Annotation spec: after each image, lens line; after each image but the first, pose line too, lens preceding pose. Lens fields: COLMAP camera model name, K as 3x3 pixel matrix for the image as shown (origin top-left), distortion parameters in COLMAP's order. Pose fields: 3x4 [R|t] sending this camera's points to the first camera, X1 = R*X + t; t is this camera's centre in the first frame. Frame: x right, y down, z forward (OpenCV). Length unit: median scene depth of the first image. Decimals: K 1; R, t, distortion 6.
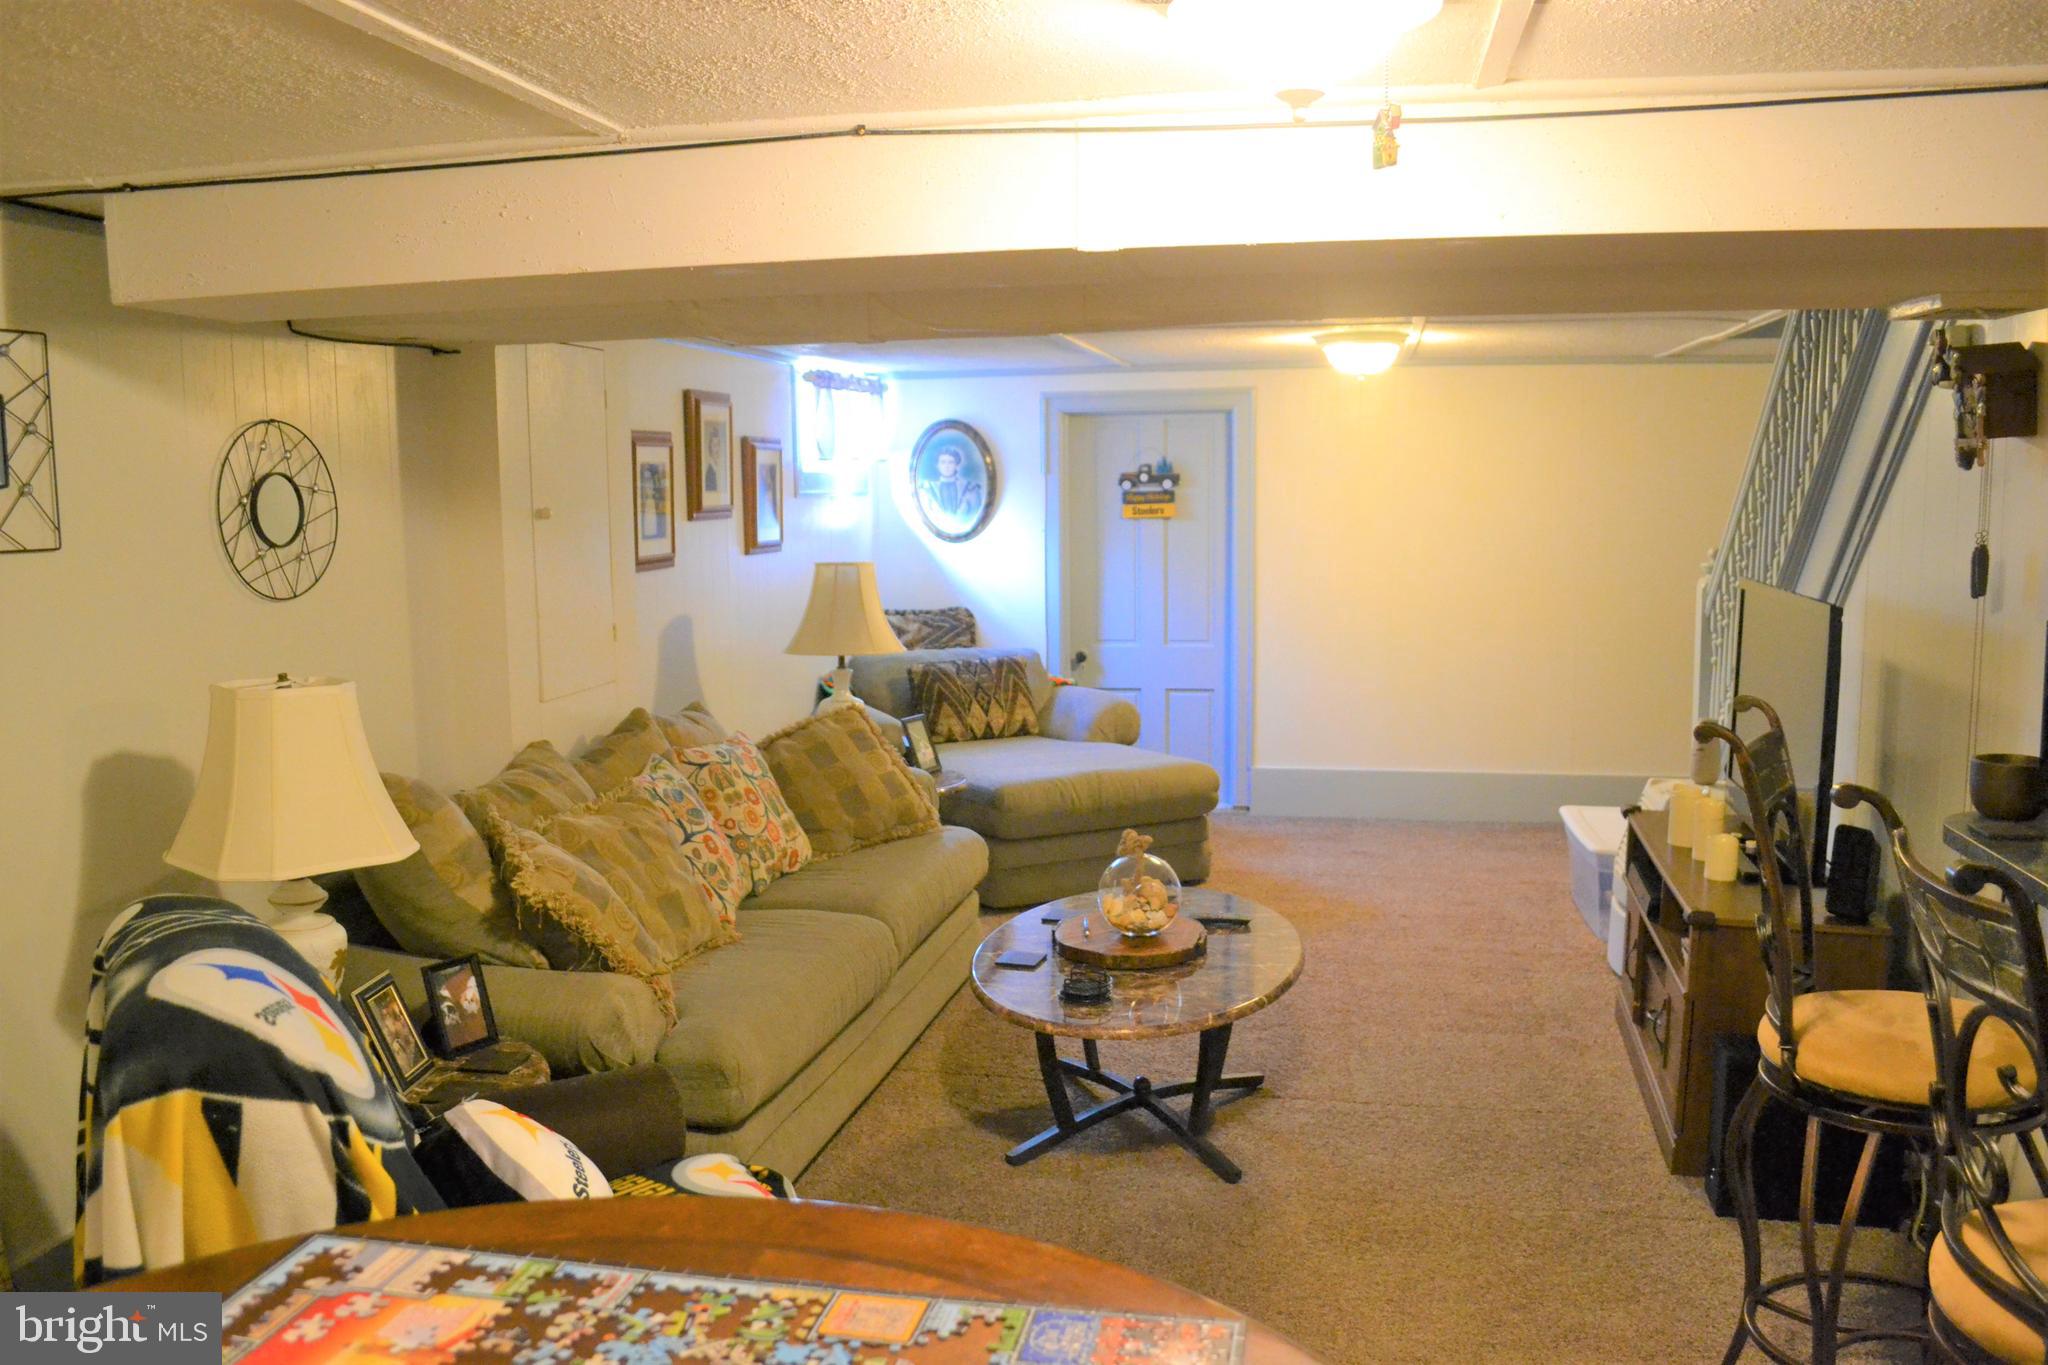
lens RADIAL K [[1638.2, 0, 1023.2], [0, 1638.2, 700.4], [0, 0, 1]] dist [-0.081938, 0.007287]
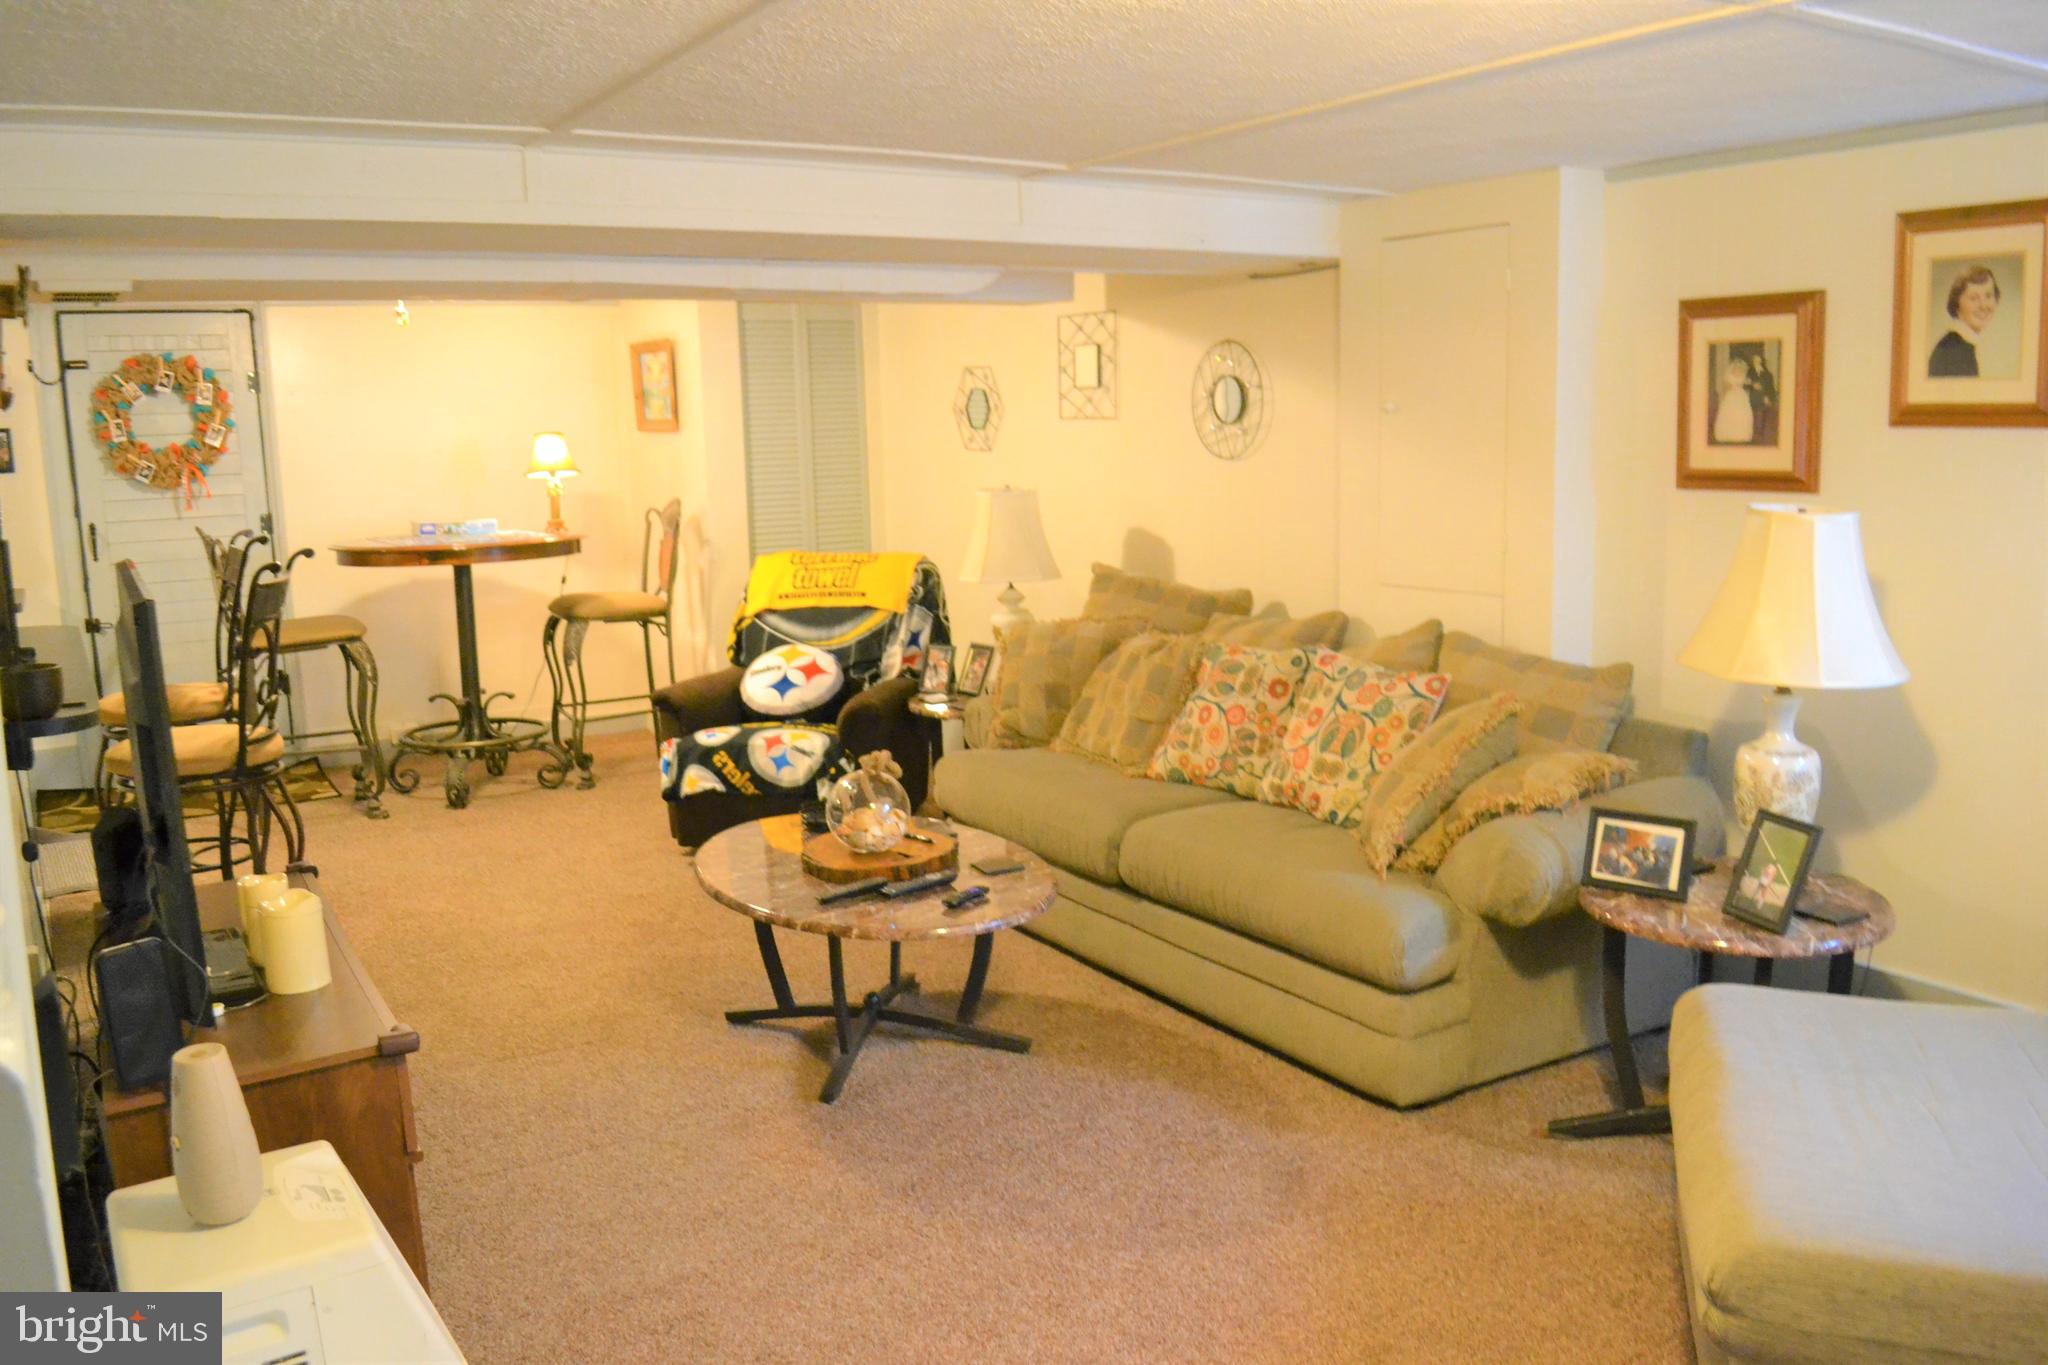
lens RADIAL K [[1638.2, 0, 1023.2], [0, 1638.2, 700.4], [0, 0, 1]] dist [-0.081938, 0.007287]
pose [[-0.712830, 0.153007, -0.684443, 0.743238], [-0.057908, 0.959739, 0.274860, -0.248665], [0.698942, 0.235563, -0.675271, 1.897385]]
